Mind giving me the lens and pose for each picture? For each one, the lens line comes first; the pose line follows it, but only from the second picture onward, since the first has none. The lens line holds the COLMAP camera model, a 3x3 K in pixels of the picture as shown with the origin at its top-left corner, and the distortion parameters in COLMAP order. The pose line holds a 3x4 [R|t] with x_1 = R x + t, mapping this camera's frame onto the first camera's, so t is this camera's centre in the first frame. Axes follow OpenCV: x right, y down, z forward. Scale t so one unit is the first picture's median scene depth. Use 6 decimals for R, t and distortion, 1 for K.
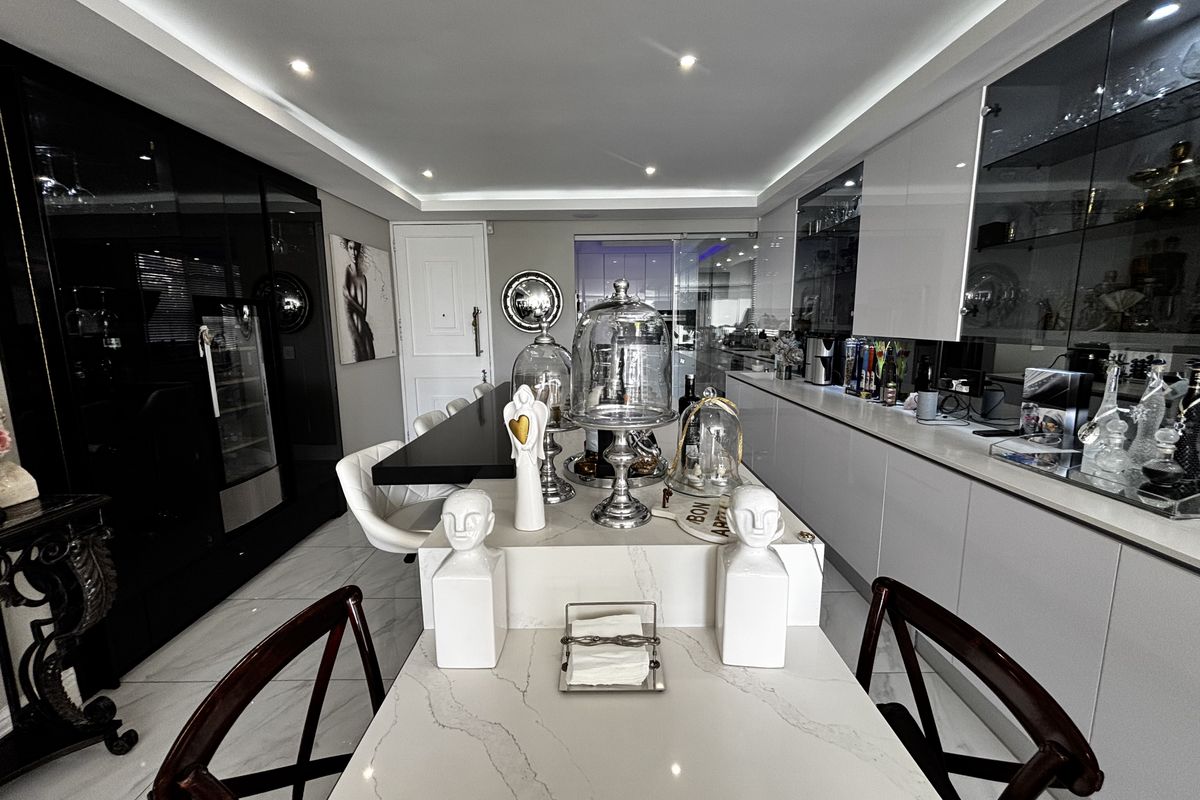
lens RADIAL K [[482.2, 0, 596.9], [0, 482.2, 399.7], [0, 0, 1]] dist [0.003756, 0.000283]
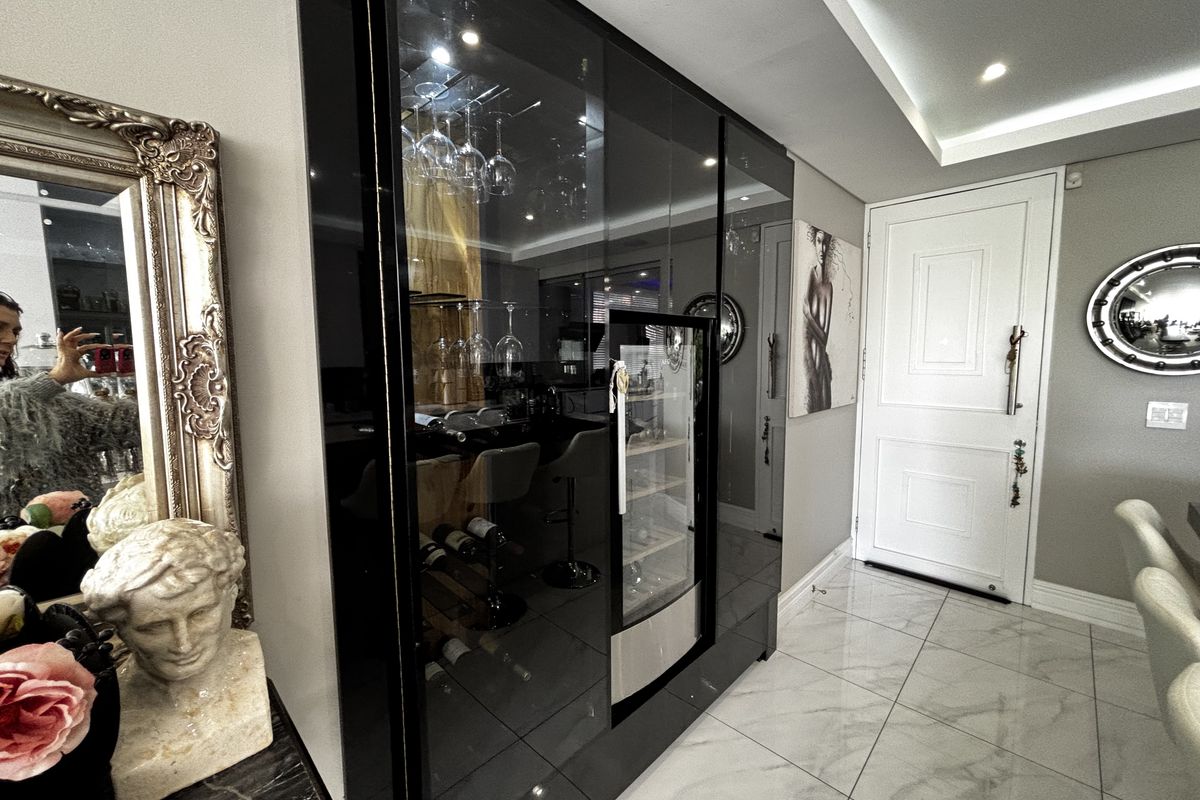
lens RADIAL K [[482.2, 0, 596.9], [0, 482.2, 399.7], [0, 0, 1]] dist [0.003756, 0.000283]
pose [[0.715764, 0.070665, -0.694758, -0.250146], [-0.111894, 0.993618, -0.014214, -0.056050], [0.689320, 0.087914, 0.719103, 0.333373]]
